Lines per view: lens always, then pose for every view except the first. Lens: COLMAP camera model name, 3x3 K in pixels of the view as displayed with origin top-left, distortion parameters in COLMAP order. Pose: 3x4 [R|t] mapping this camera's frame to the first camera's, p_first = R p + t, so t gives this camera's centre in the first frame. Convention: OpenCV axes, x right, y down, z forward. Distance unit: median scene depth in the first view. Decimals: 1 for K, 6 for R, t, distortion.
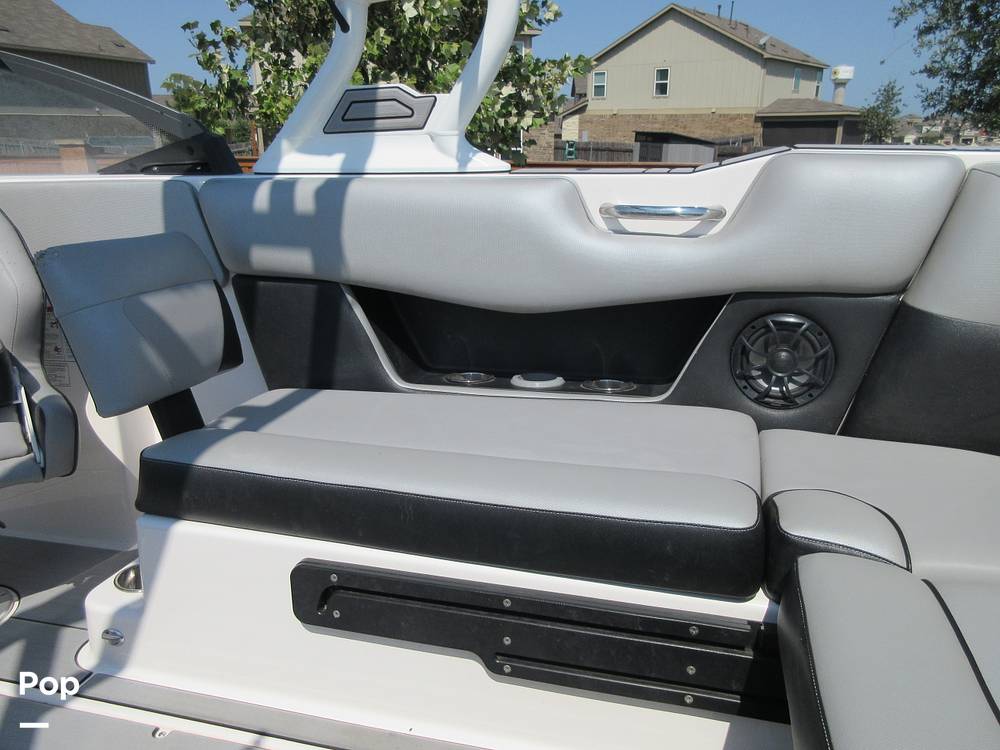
lens RADIAL K [[740.6, 0, 500.0], [0, 740.6, 375.0], [0, 0, 1]] dist [0.006970, -0.002294]
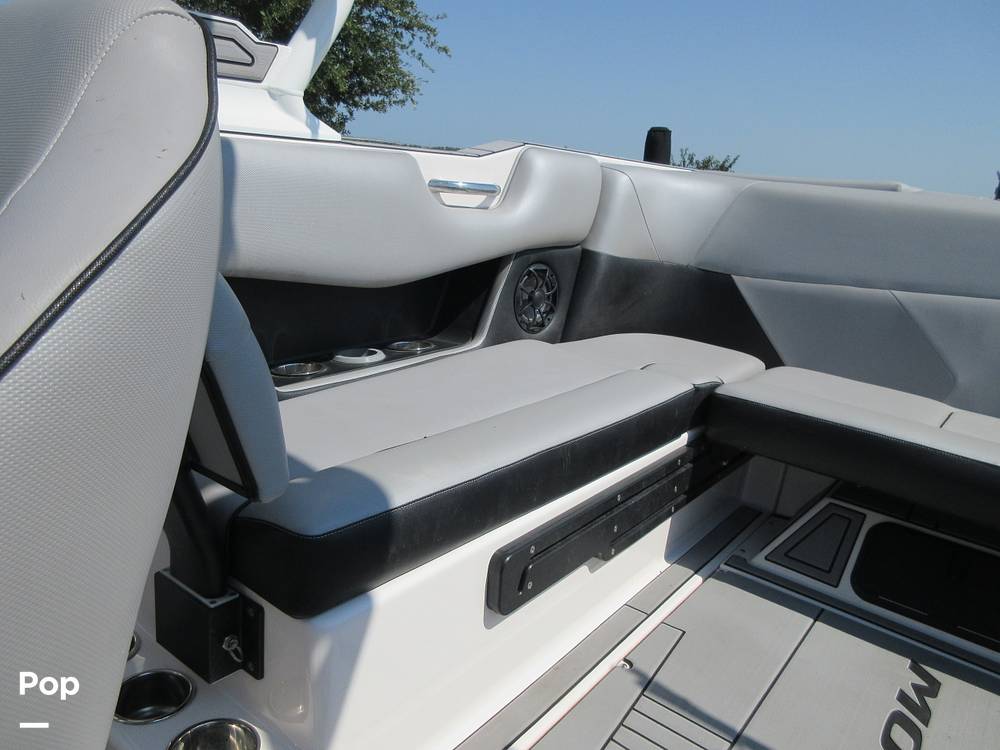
lens RADIAL K [[740.6, 0, 500.0], [0, 740.6, 375.0], [0, 0, 1]] dist [0.006970, -0.002294]
pose [[0.394593, -0.212180, 0.894023, -0.873230], [0.180438, 0.971922, 0.151028, -0.095296], [-0.900965, 0.101721, 0.421799, 0.468214]]
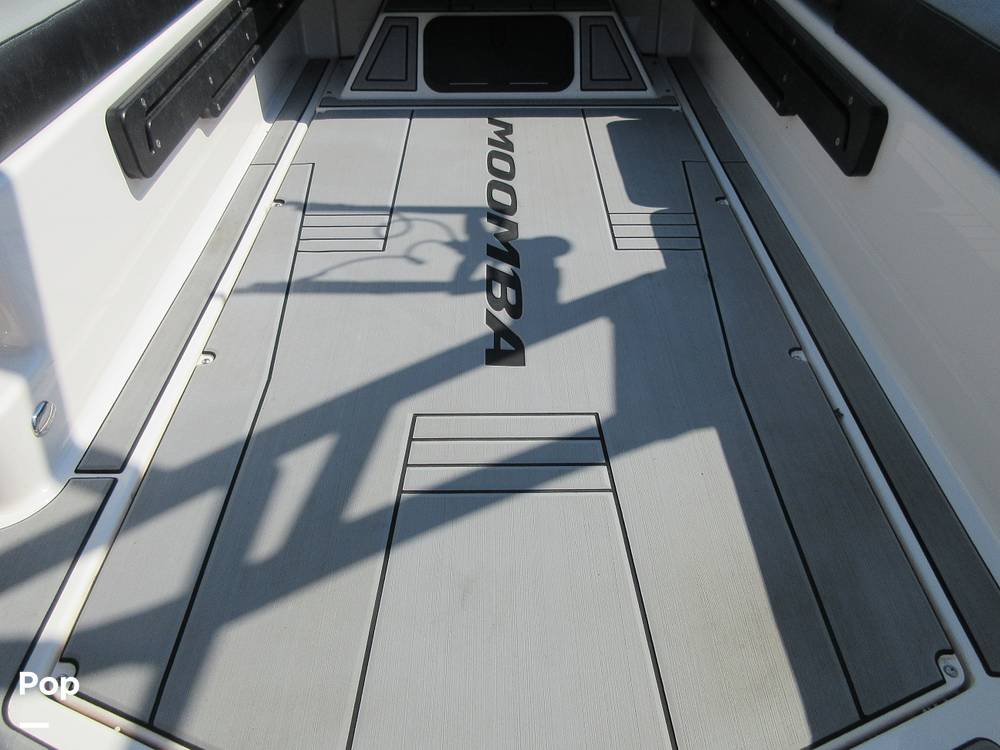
lens RADIAL K [[740.6, 0, 500.0], [0, 740.6, 375.0], [0, 0, 1]] dist [0.006970, -0.002294]
pose [[-0.256504, -0.627724, 0.734961, -0.996876], [0.290210, 0.675297, 0.678050, -0.001150], [-0.921946, 0.387216, 0.008956, 0.562933]]
